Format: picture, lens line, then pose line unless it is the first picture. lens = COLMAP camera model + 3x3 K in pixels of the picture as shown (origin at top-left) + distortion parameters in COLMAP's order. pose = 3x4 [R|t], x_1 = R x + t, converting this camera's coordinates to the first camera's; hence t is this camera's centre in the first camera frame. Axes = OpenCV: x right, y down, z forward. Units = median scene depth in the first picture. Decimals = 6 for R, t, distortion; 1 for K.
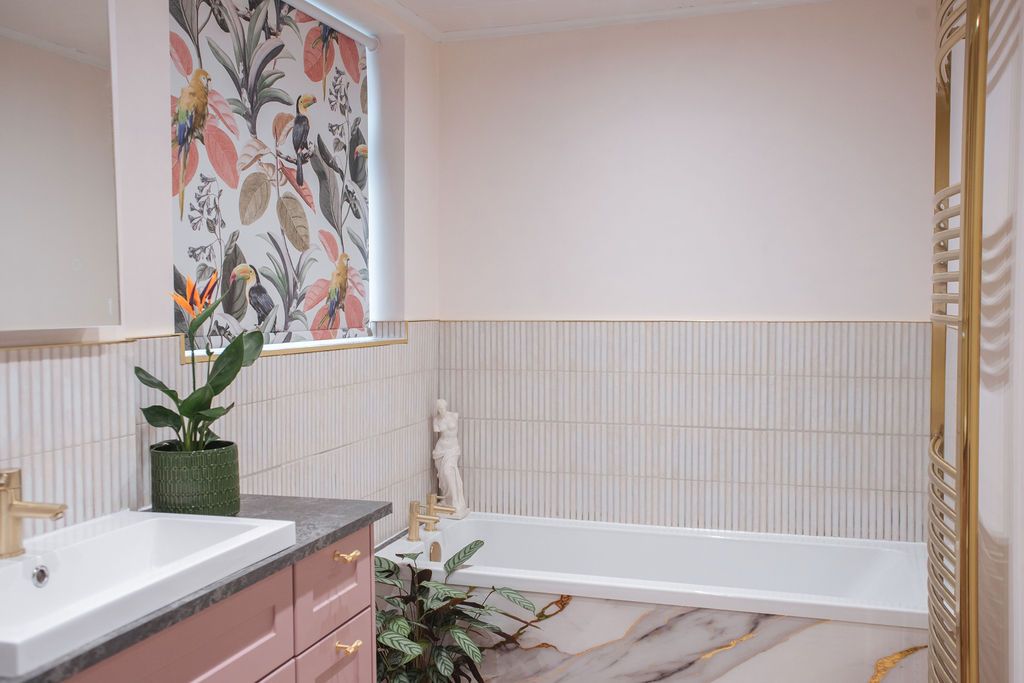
lens RADIAL K [[976.4, 0, 498.8], [0, 976.4, 342.1], [0, 0, 1]] dist [-0.014301, 0.143956]
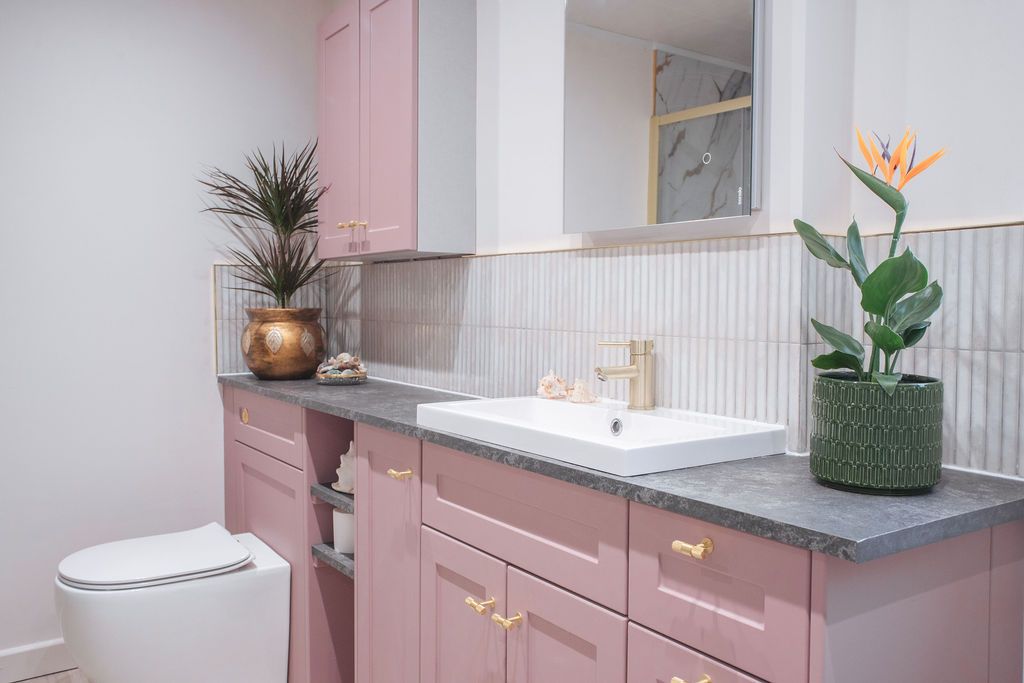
lens RADIAL K [[870.5, 0, 512.0], [0, 870.5, 341.5], [0, 0, 1]] dist [-0.009701, 0.000581]
pose [[-0.603836, 0.048446, -0.795635, 0.252081], [-0.034054, 0.995672, 0.086471, 0.024028], [0.796381, 0.079309, -0.599573, 0.835476]]
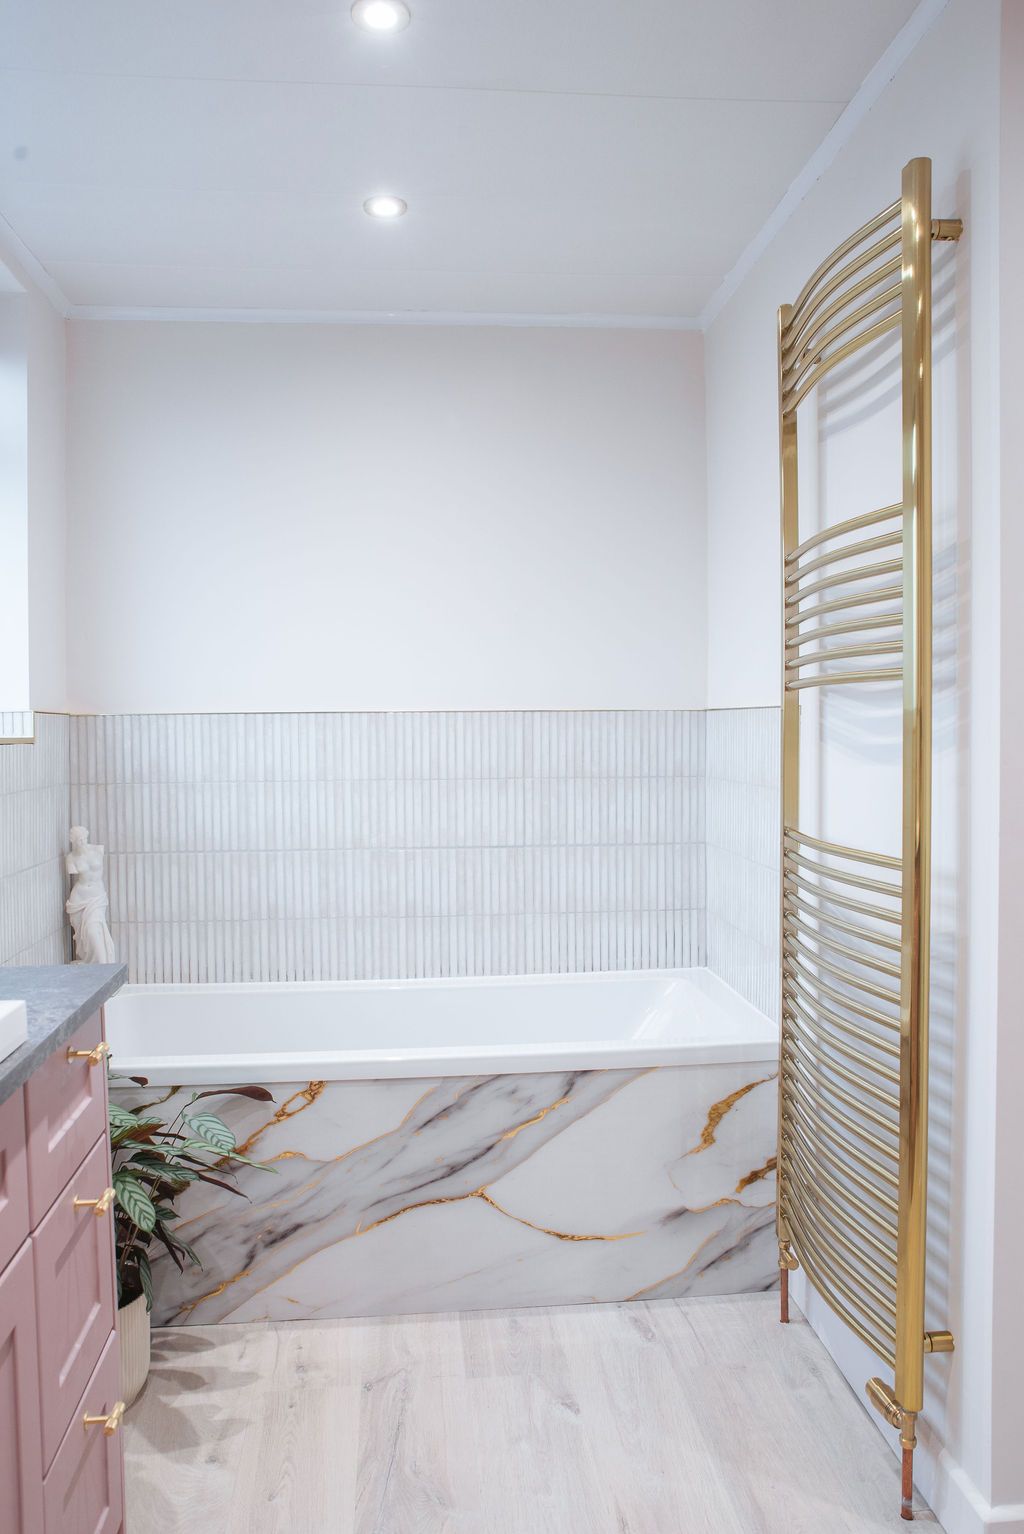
lens RADIAL K [[1141.1, 0, 512.0], [0, 1141.1, 767.0], [0, 0, 1]] dist [-0.078614, 0.079591]
pose [[0.910463, -0.016793, 0.413250, -0.136236], [0.021489, 0.999747, -0.006717, 0.034762], [-0.413032, 0.014996, 0.910593, 0.169336]]
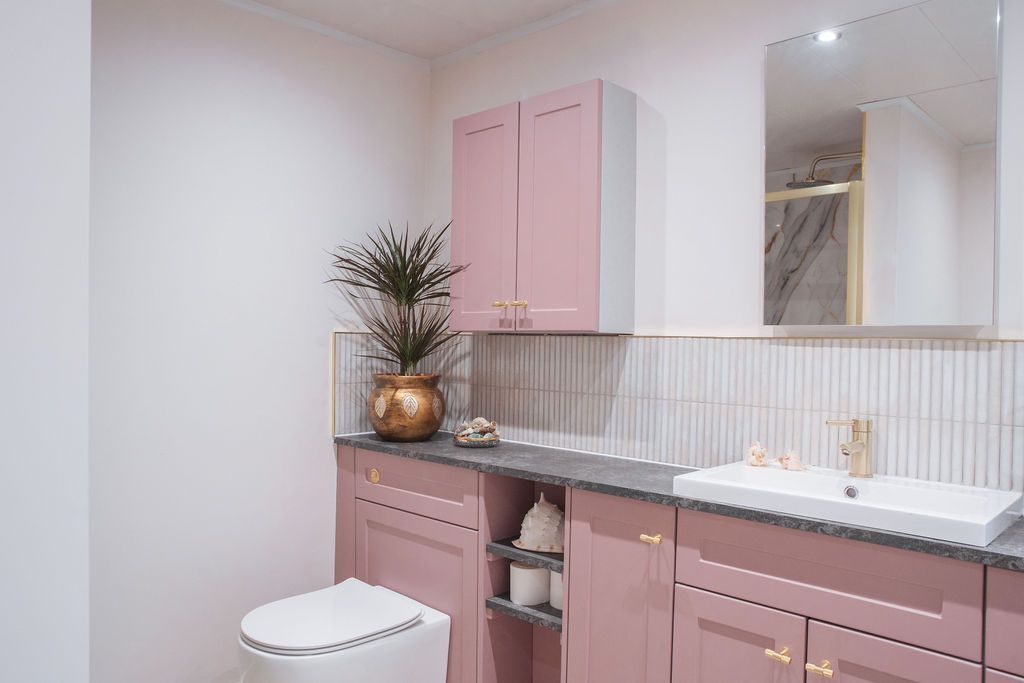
lens RADIAL K [[761.7, 0, 512.0], [0, 761.7, 341.5], [0, 0, 1]] dist [-0.078614, 0.079591]
pose [[-0.424955, 0.007713, -0.905182, 0.409290], [-0.053690, 0.997988, 0.033710, 0.002043], [0.903621, 0.062924, -0.423686, 0.546583]]
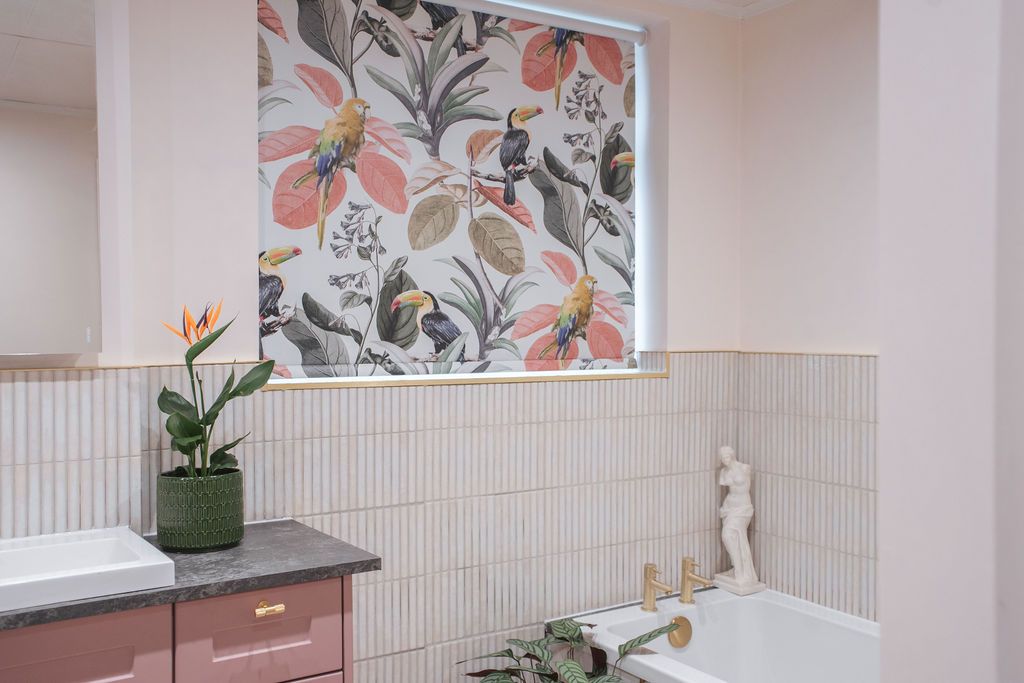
lens RADIAL K [[976.4, 0, 498.8], [0, 976.4, 342.1], [0, 0, 1]] dist [-0.014301, 0.143956]
pose [[0.769375, 0.012021, -0.638685, 0.397896], [-0.028008, 0.999496, -0.014926, -0.015342], [0.638184, 0.029372, 0.769324, 0.288287]]
